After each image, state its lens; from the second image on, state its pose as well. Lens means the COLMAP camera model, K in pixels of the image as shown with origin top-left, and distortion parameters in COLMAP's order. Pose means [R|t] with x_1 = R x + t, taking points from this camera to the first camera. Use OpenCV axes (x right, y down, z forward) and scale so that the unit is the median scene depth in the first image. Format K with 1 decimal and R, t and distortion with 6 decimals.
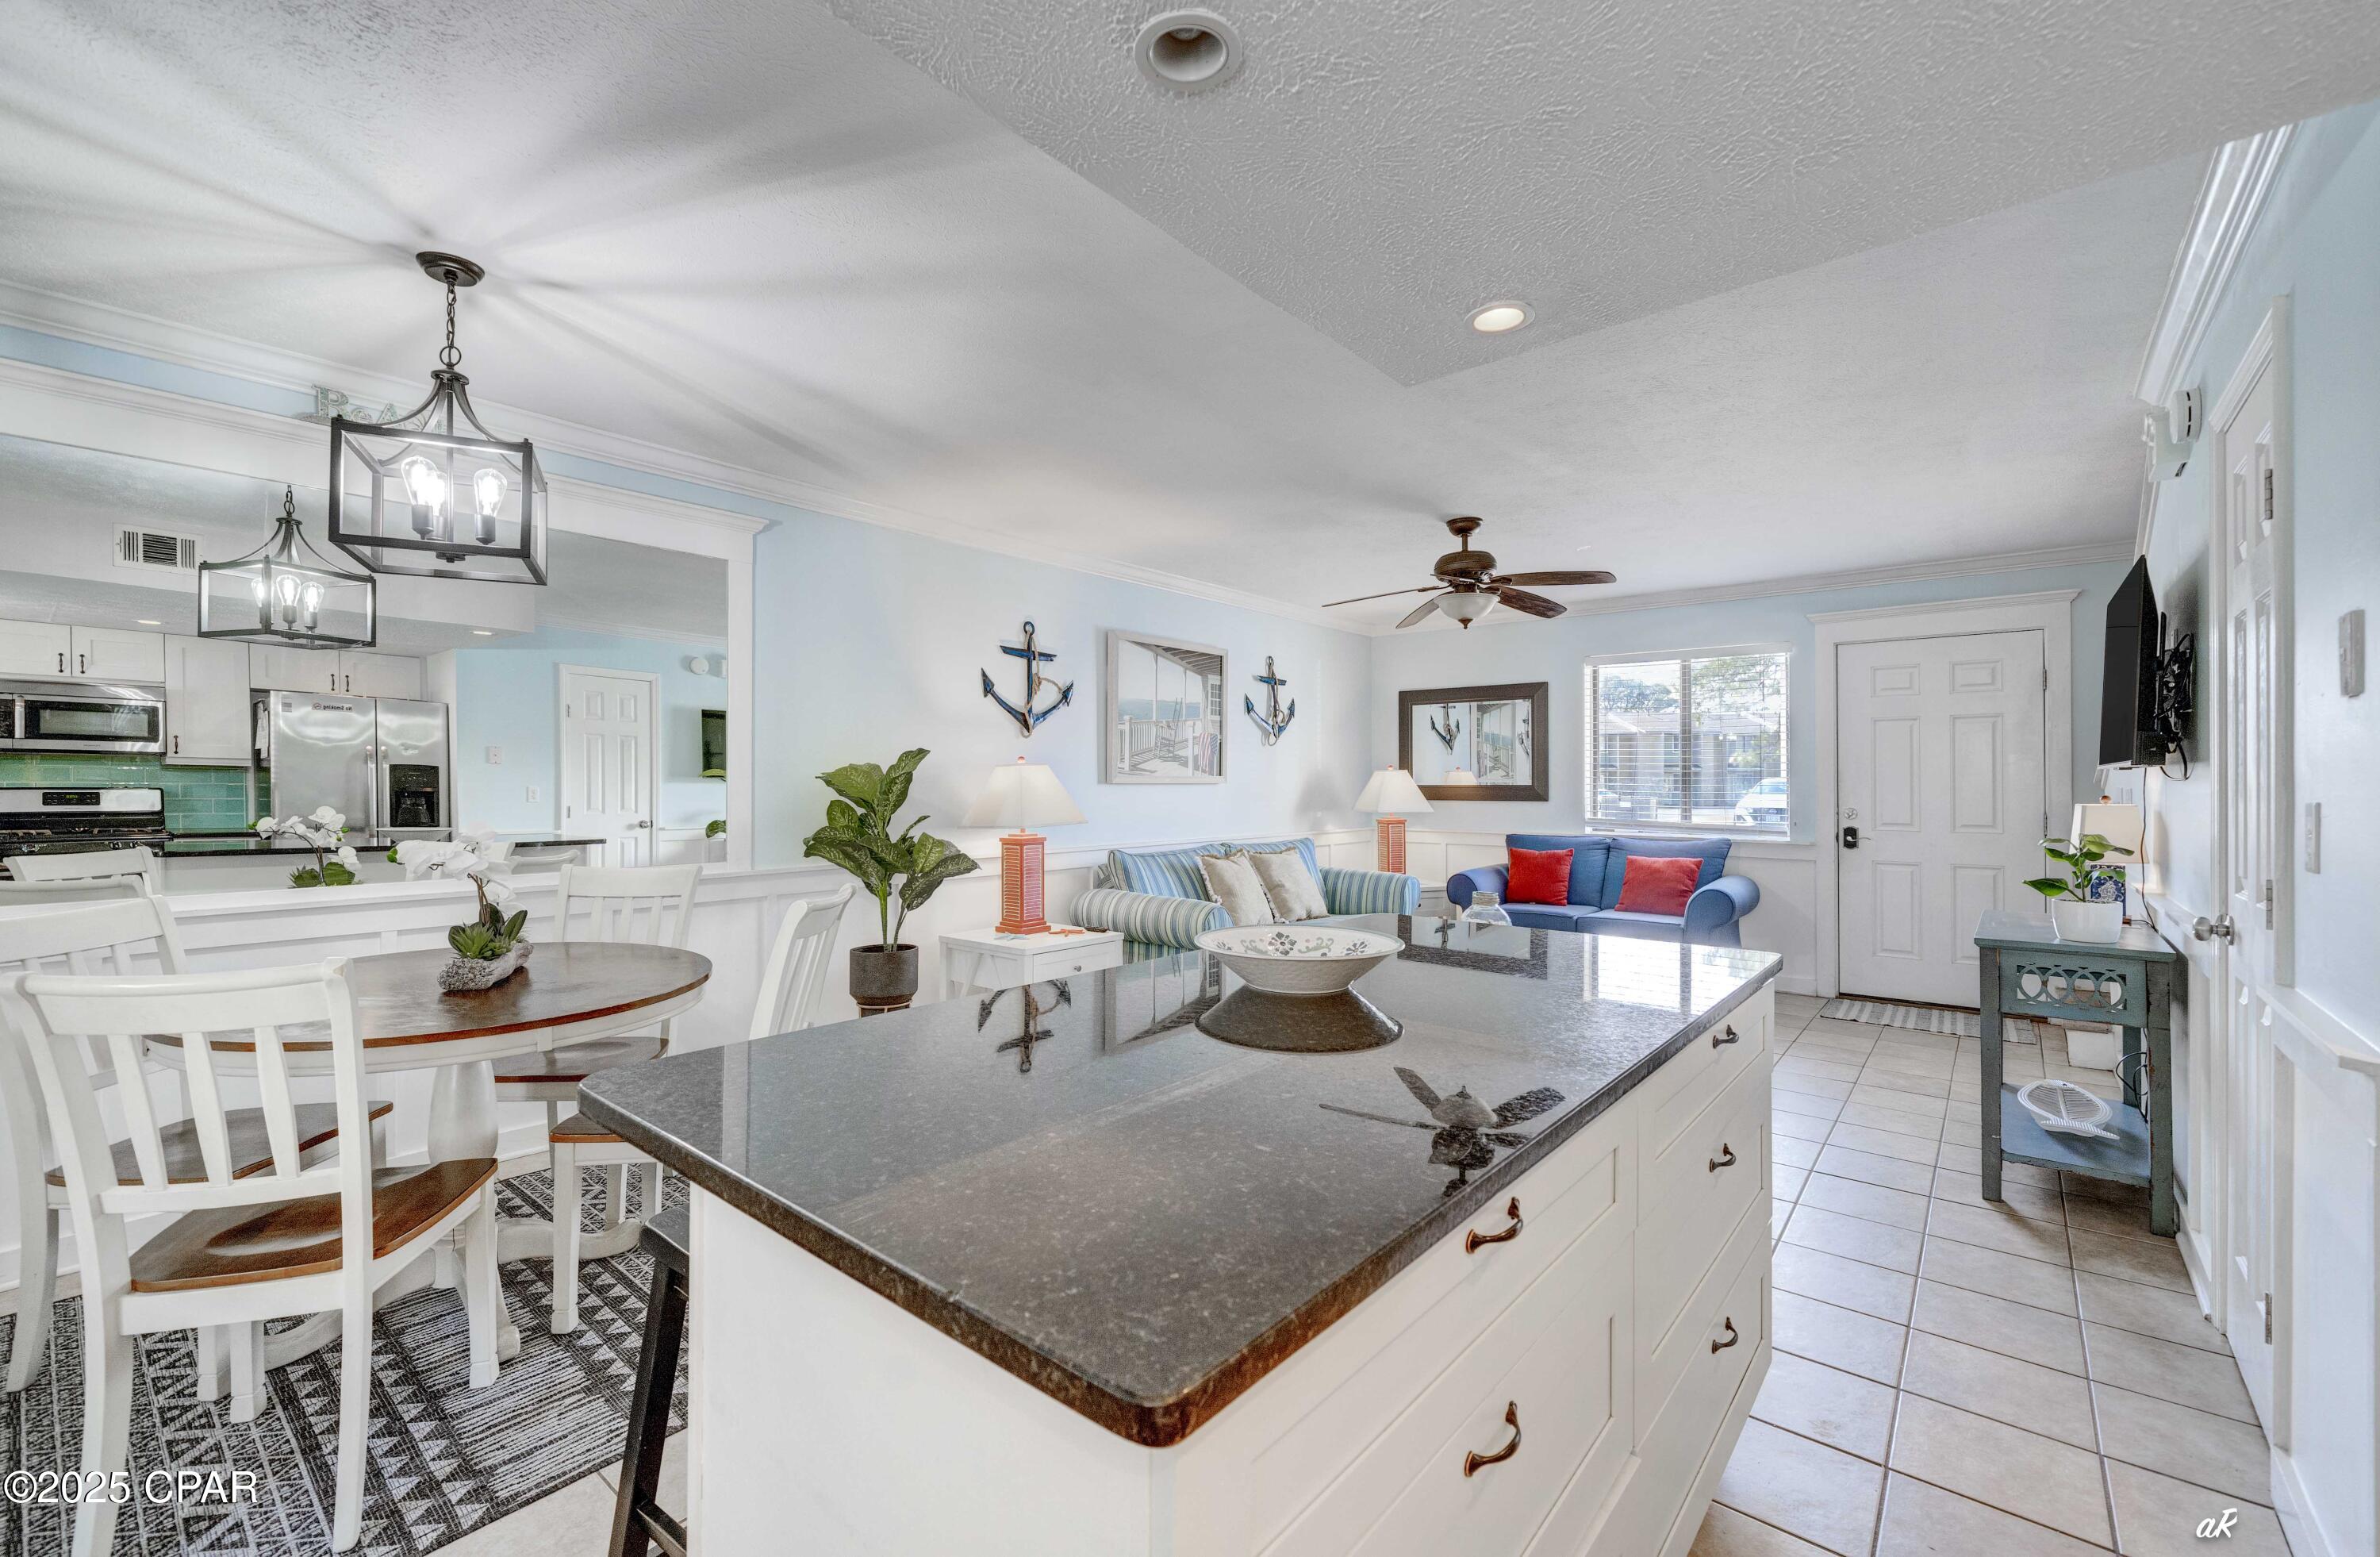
lens RADIAL K [[1007.6, 0, 1167.0], [0, 1007.6, 777.5], [0, 0, 1]] dist [-0.004668, 0.001209]
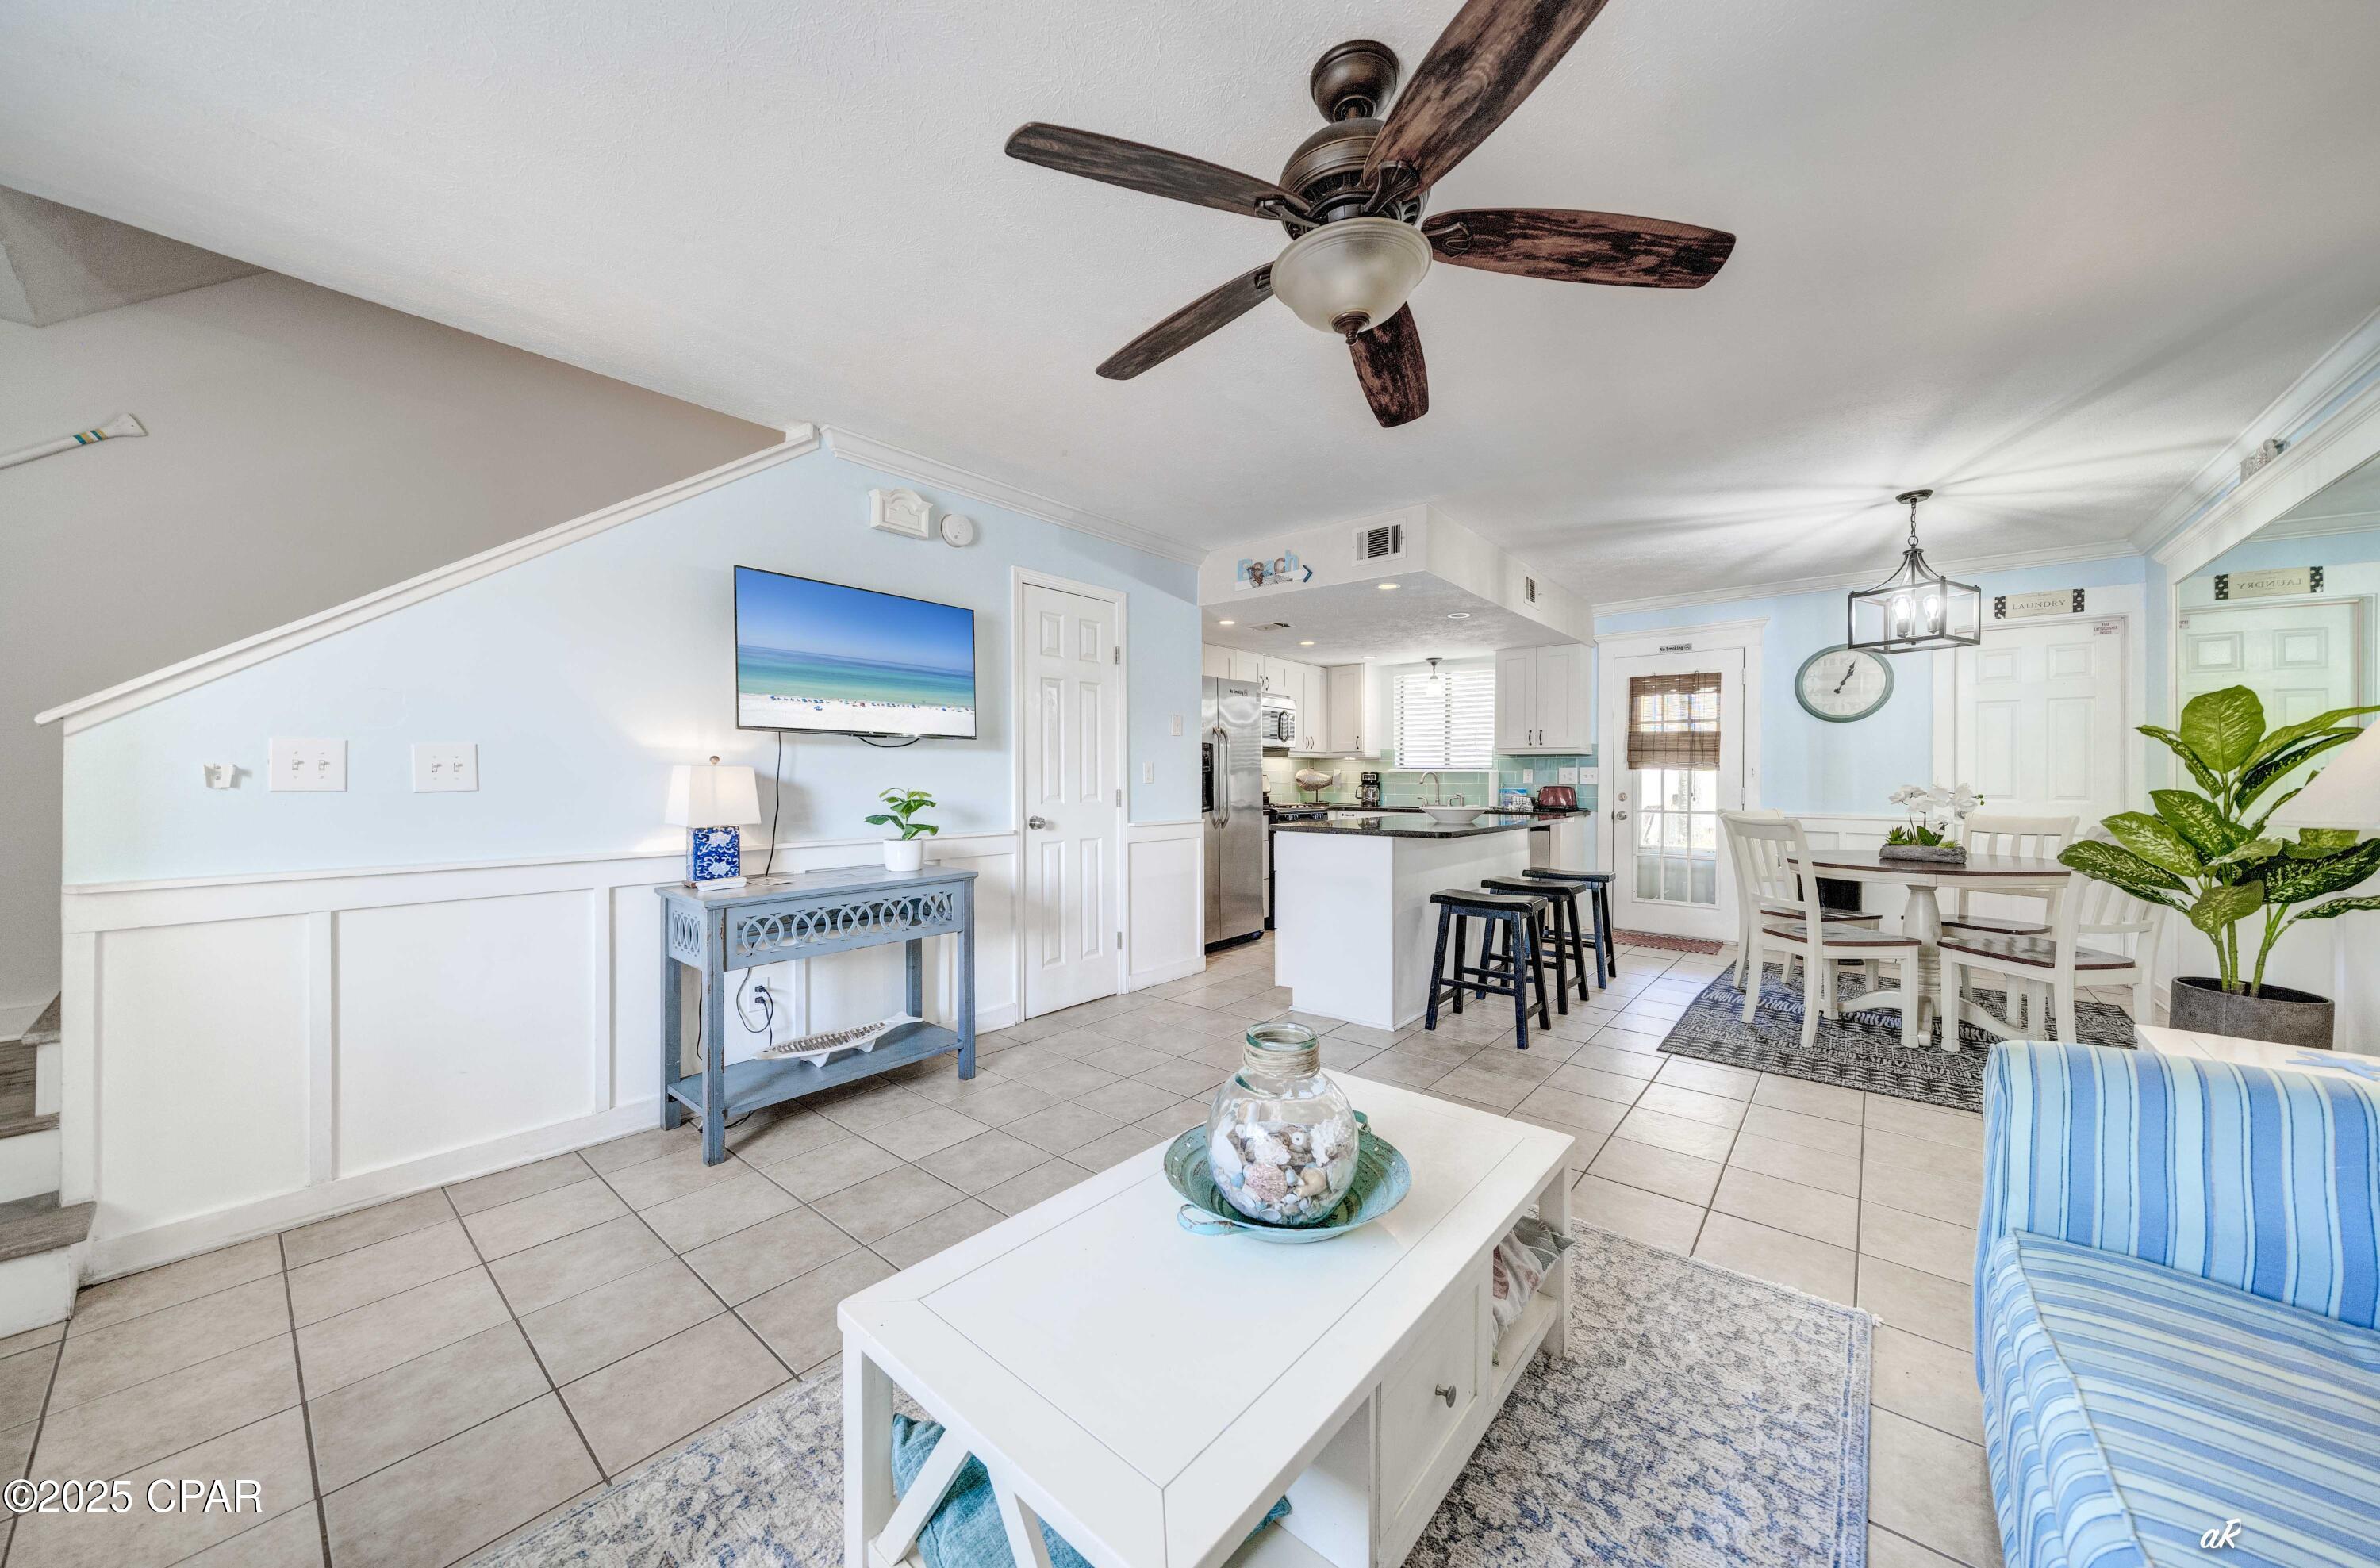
lens RADIAL K [[811.9, 0, 1178.4], [0, 811.9, 776.2], [0, 0, 1]] dist [-0.009460, 0.000732]
pose [[-0.999807, -0.005647, 0.018813, 0.277286], [-0.005686, 0.999982, -0.002037, 0.023063], [-0.018801, -0.002143, -0.999821, 1.038465]]
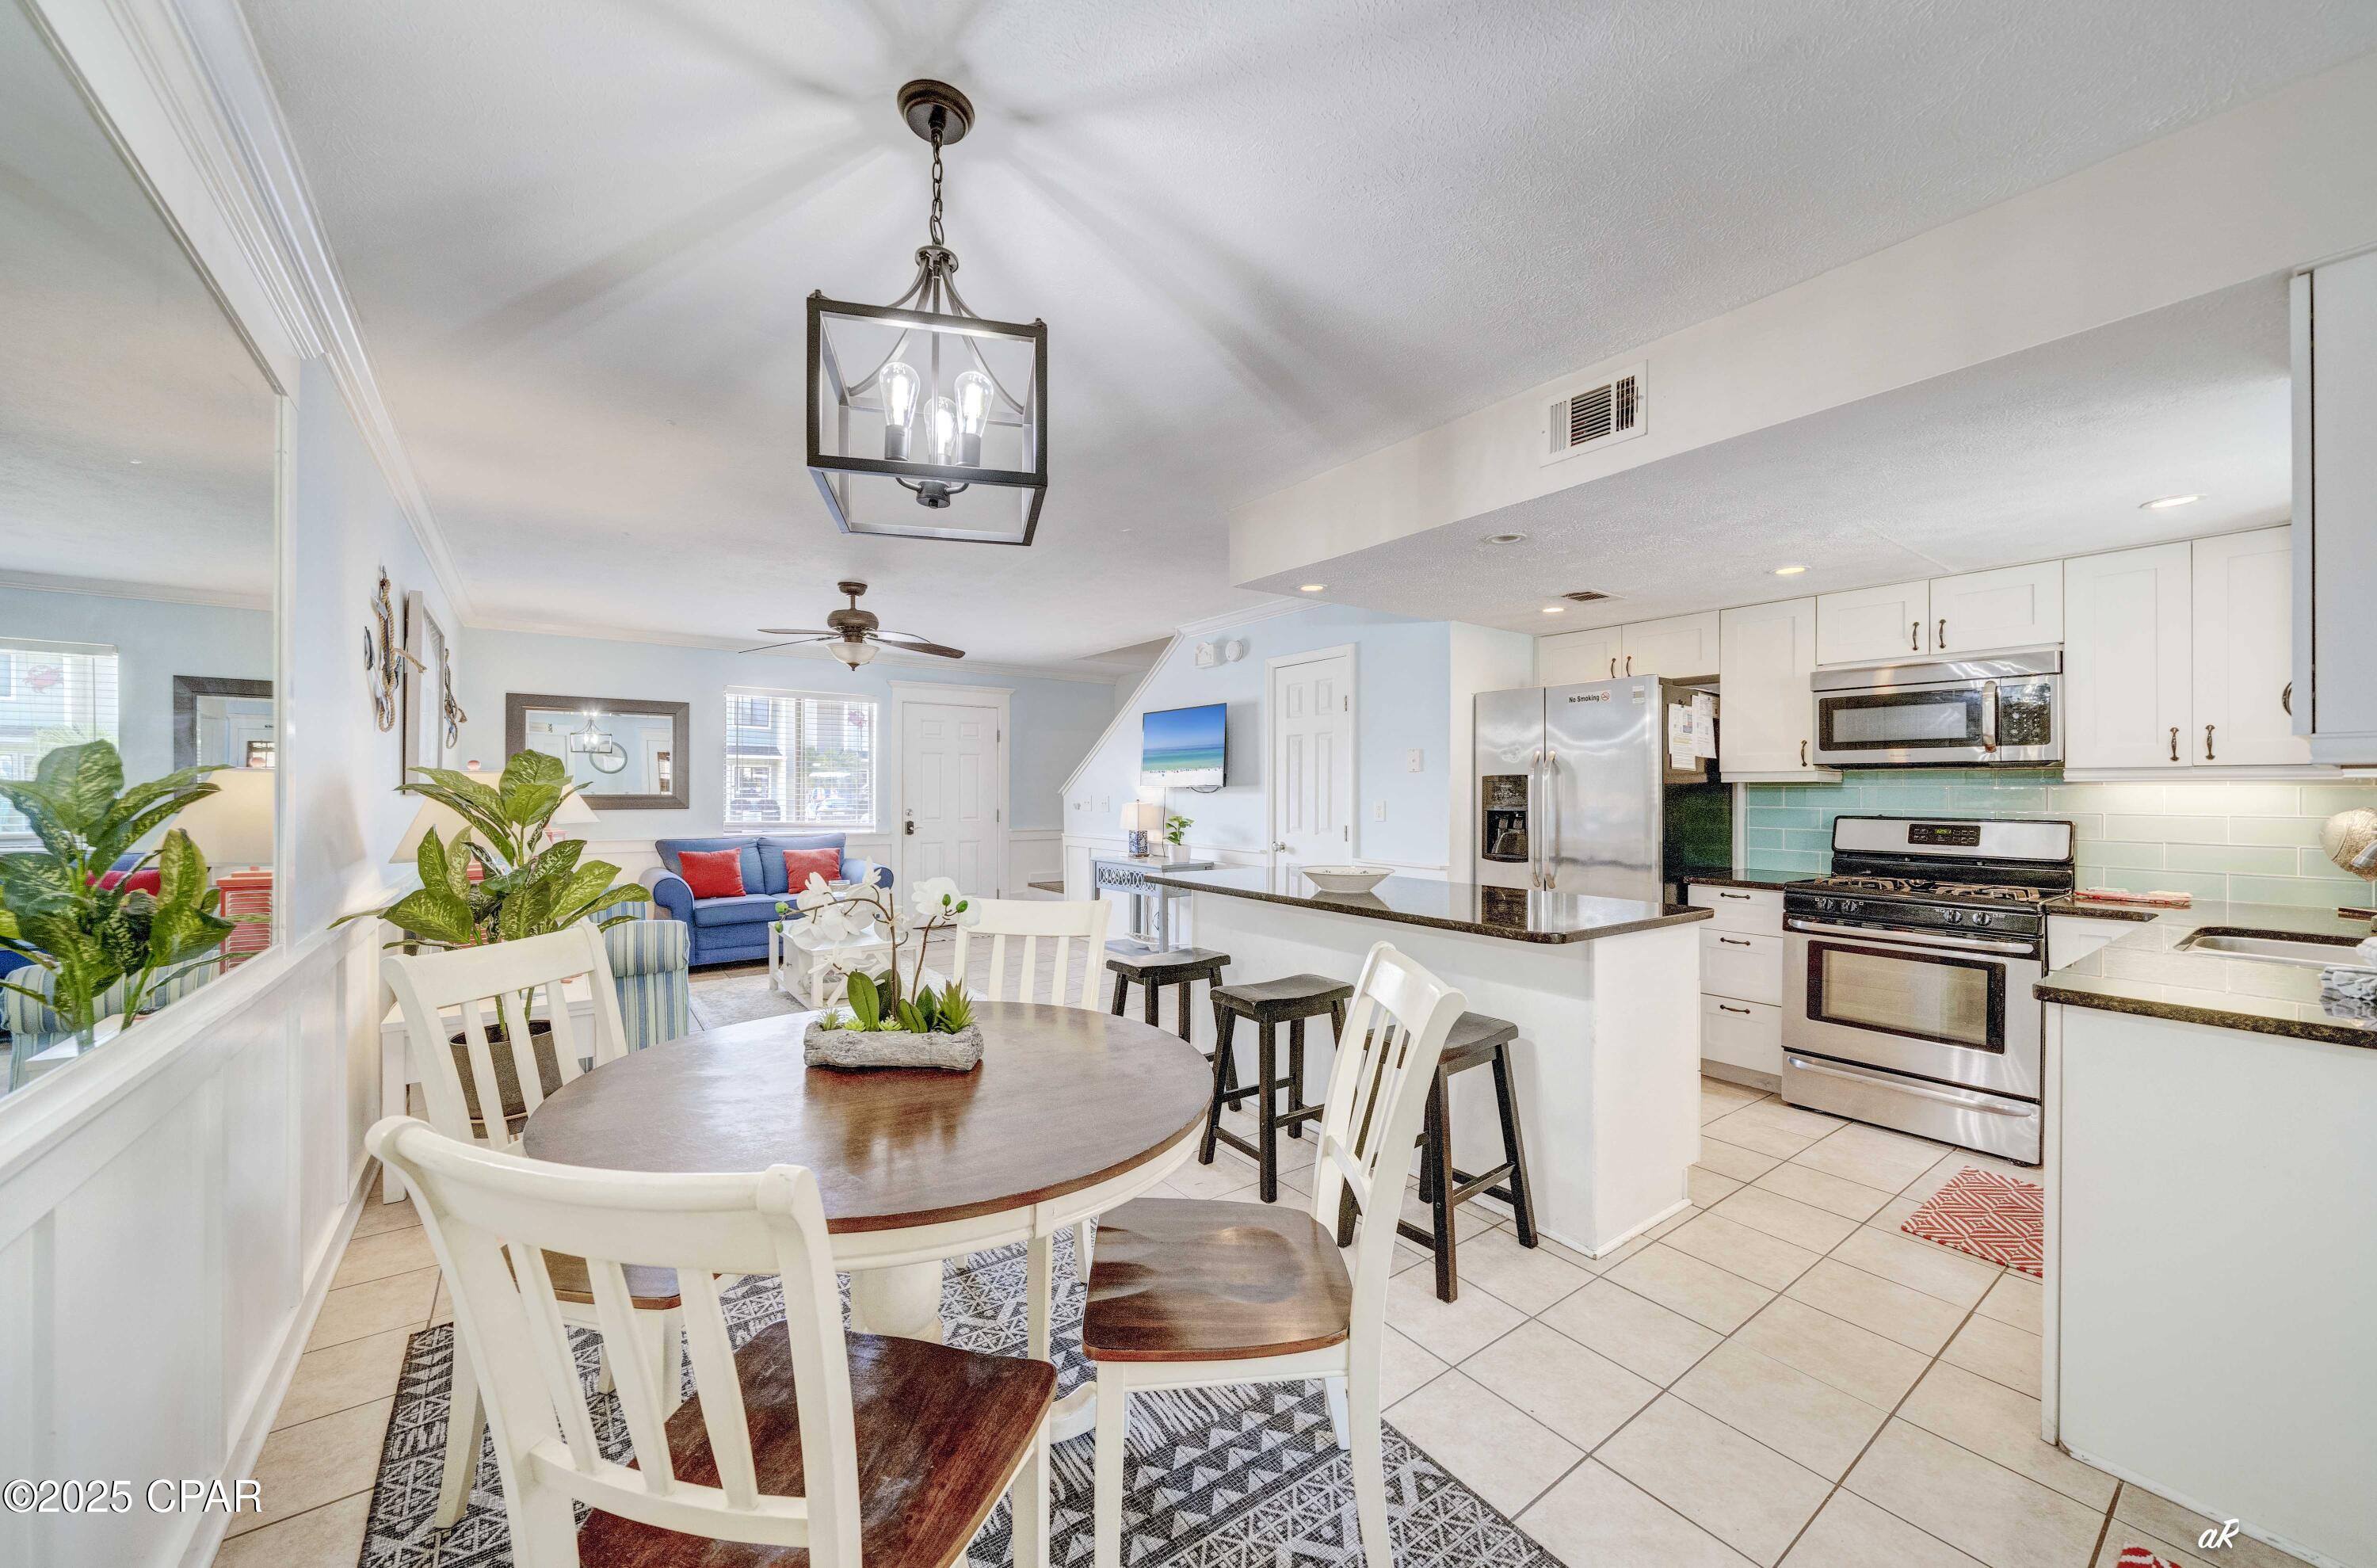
lens RADIAL K [[869.8, 0, 1201.1], [0, 869.8, 784.7], [0, 0, 1]] dist [0.002684, 0.000757]
pose [[0.225728, 0.006094, 0.974171, -0.518530], [-0.004666, 0.999976, -0.005174, -0.001523], [-0.974179, -0.003377, 0.225750, 0.261328]]
